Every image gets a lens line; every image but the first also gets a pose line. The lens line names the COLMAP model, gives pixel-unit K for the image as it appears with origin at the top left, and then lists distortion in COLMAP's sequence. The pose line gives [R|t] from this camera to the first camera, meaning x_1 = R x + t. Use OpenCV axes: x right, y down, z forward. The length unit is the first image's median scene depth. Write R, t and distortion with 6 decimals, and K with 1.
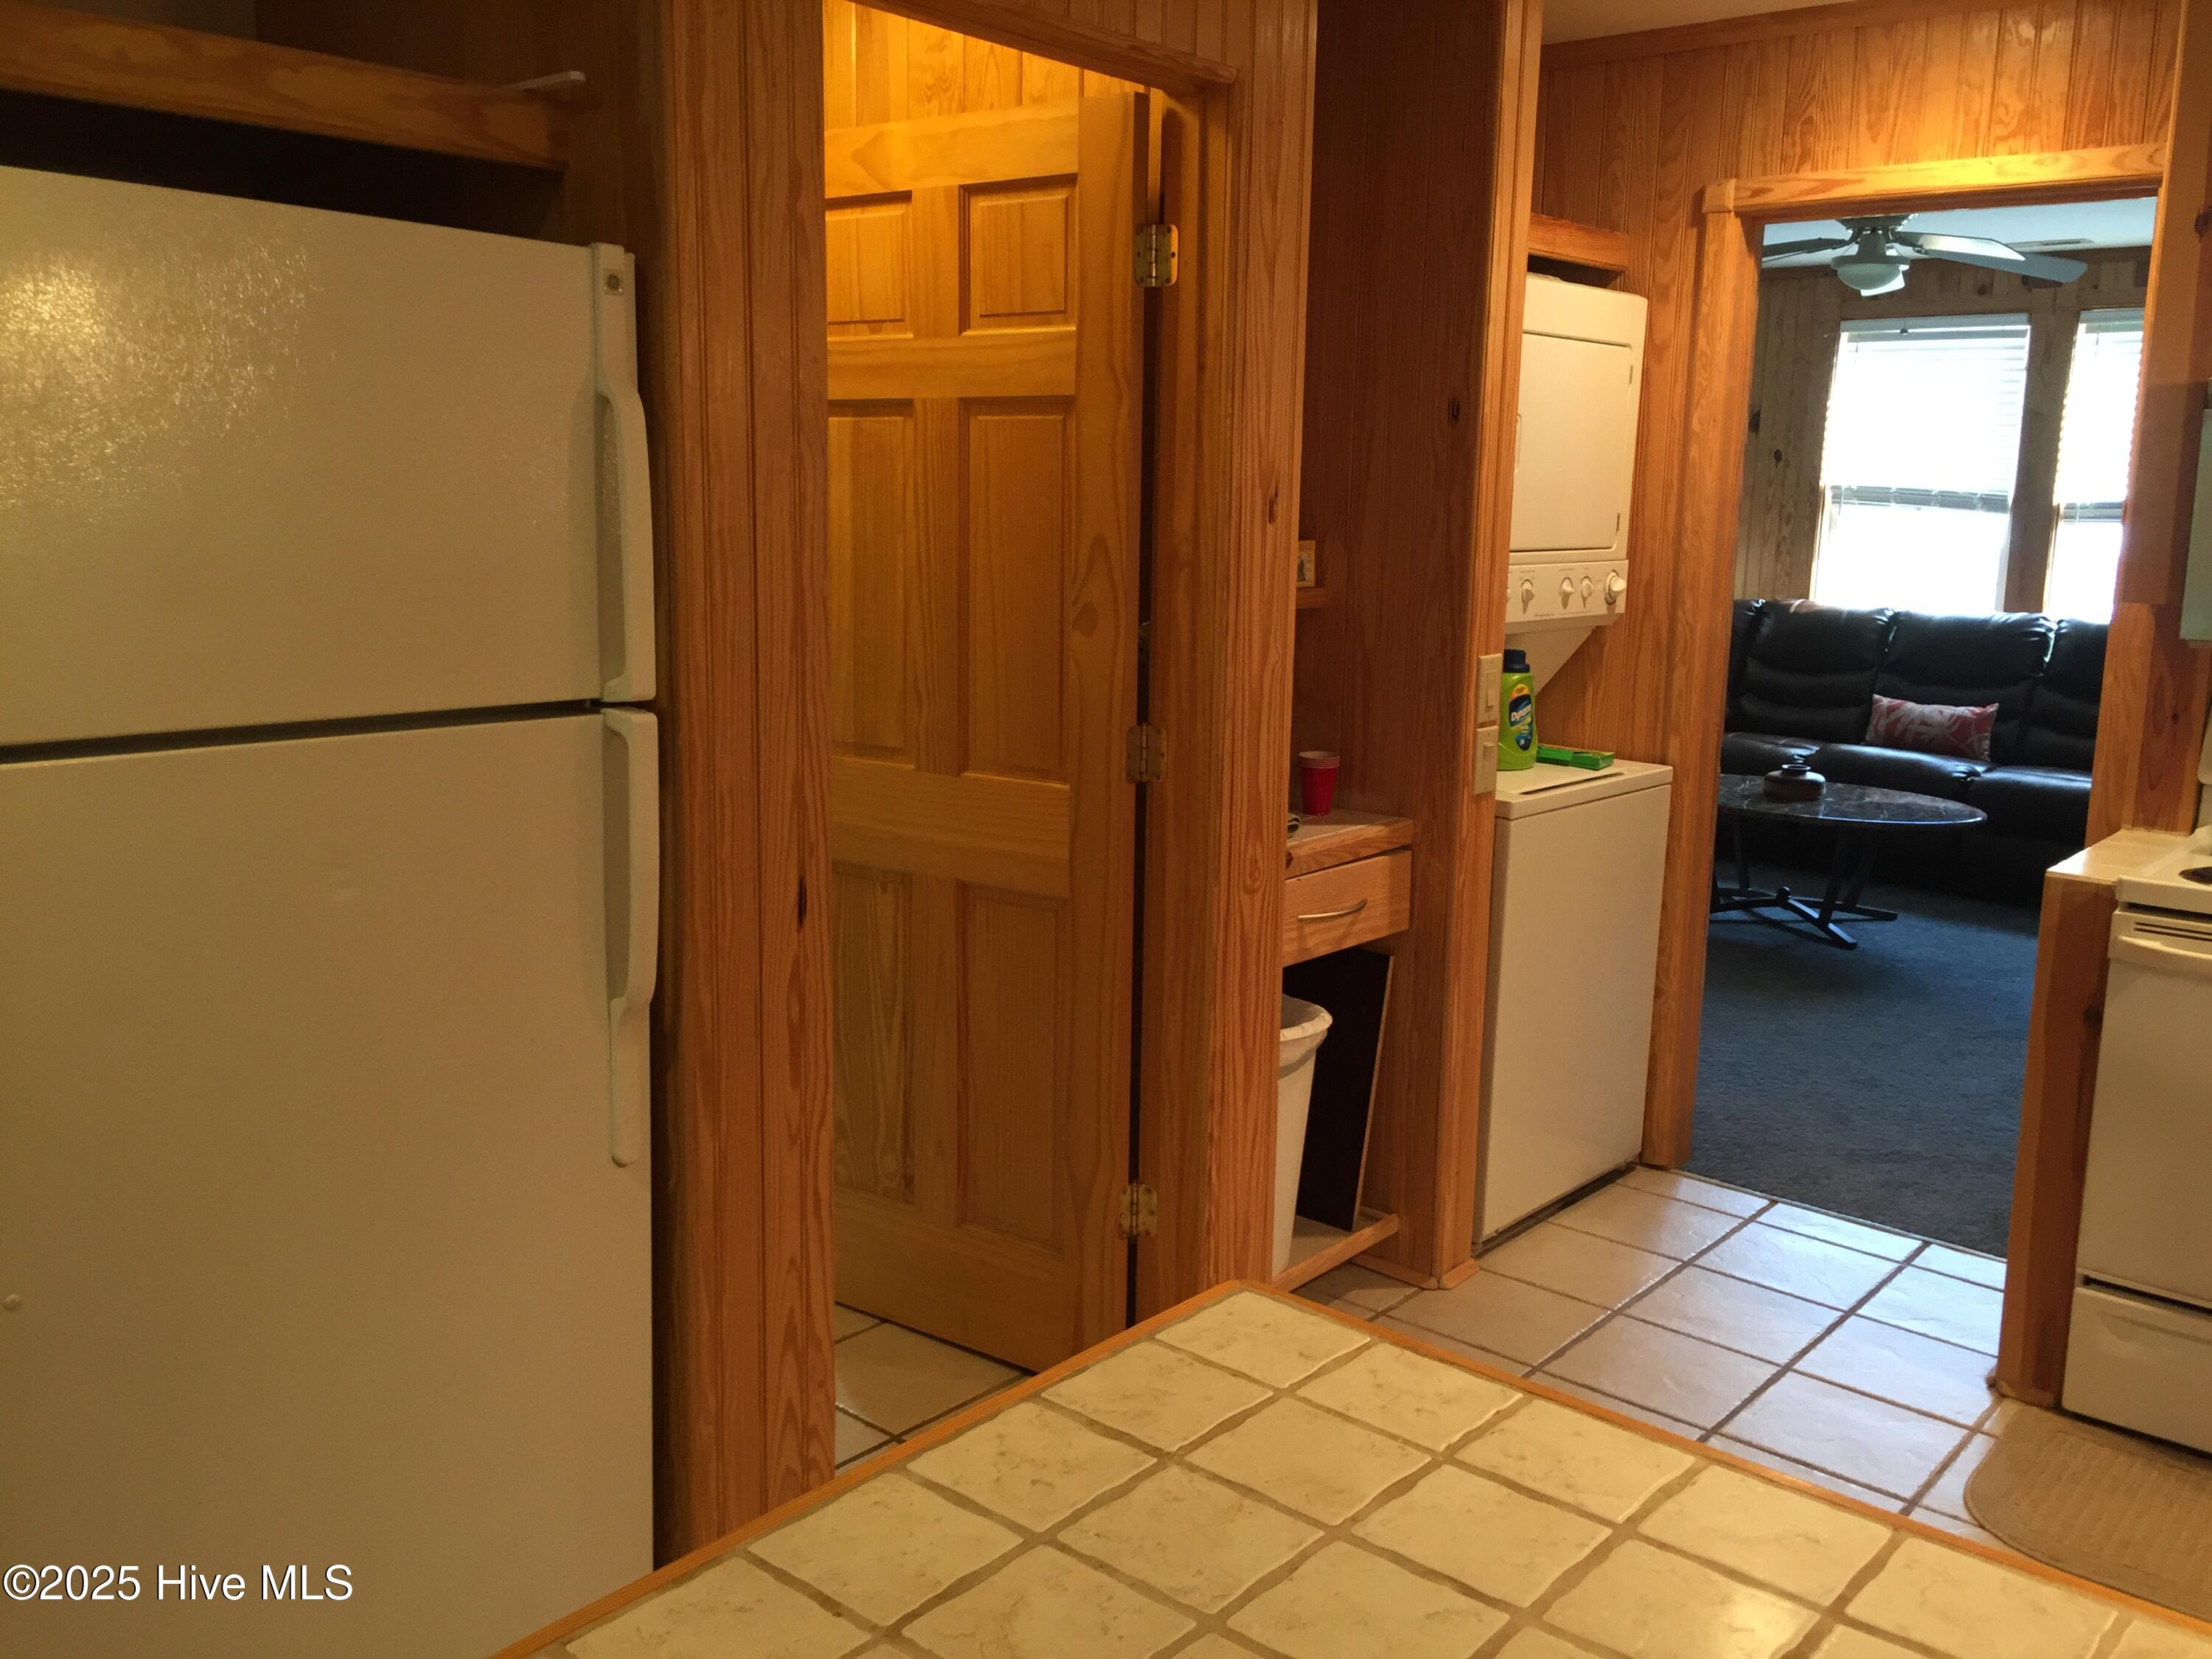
lens RADIAL K [[1916.7, 0, 1106.0], [0, 1916.7, 829.5], [0, 0, 1]] dist [0.000908, -0.000661]
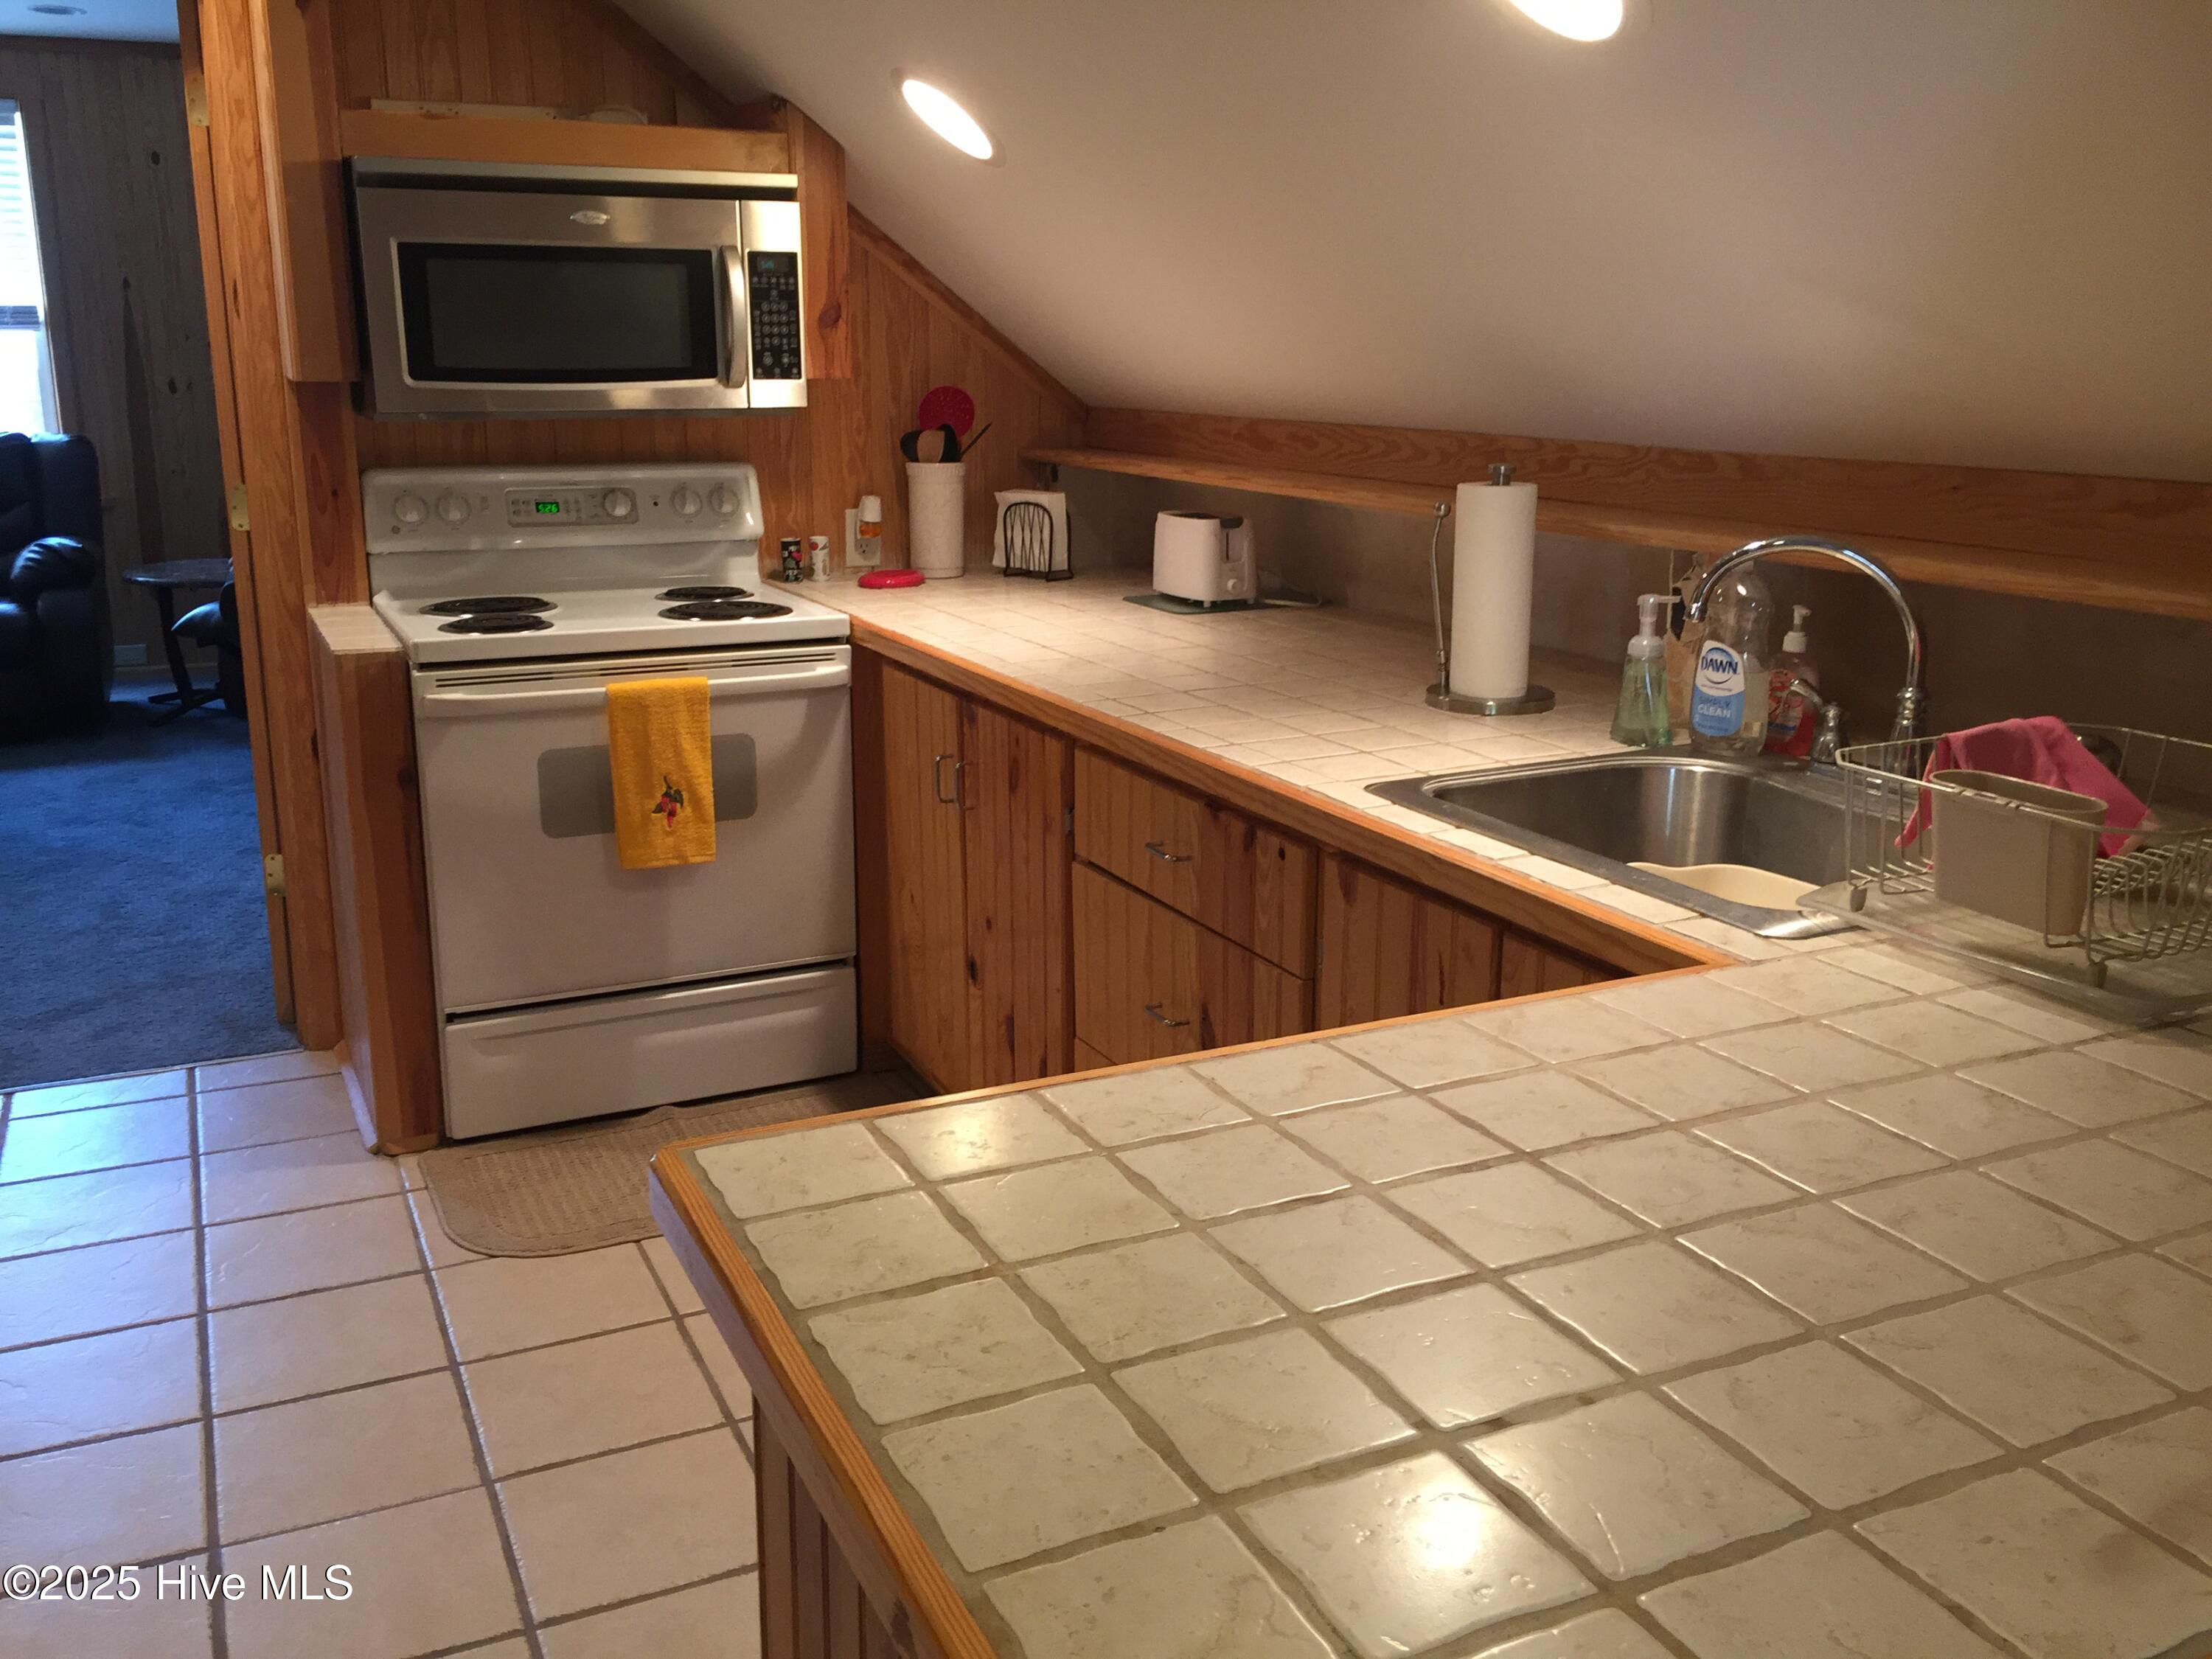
lens RADIAL K [[1873.3, 0, 1106.0], [0, 1873.3, 829.5], [0, 0, 1]] dist [0.078833, -0.221228]
pose [[0.405734, -0.253456, 0.878146, -0.259520], [0.171782, 0.964806, 0.199099, -0.016360], [-0.897703, 0.070068, 0.434994, 0.211239]]
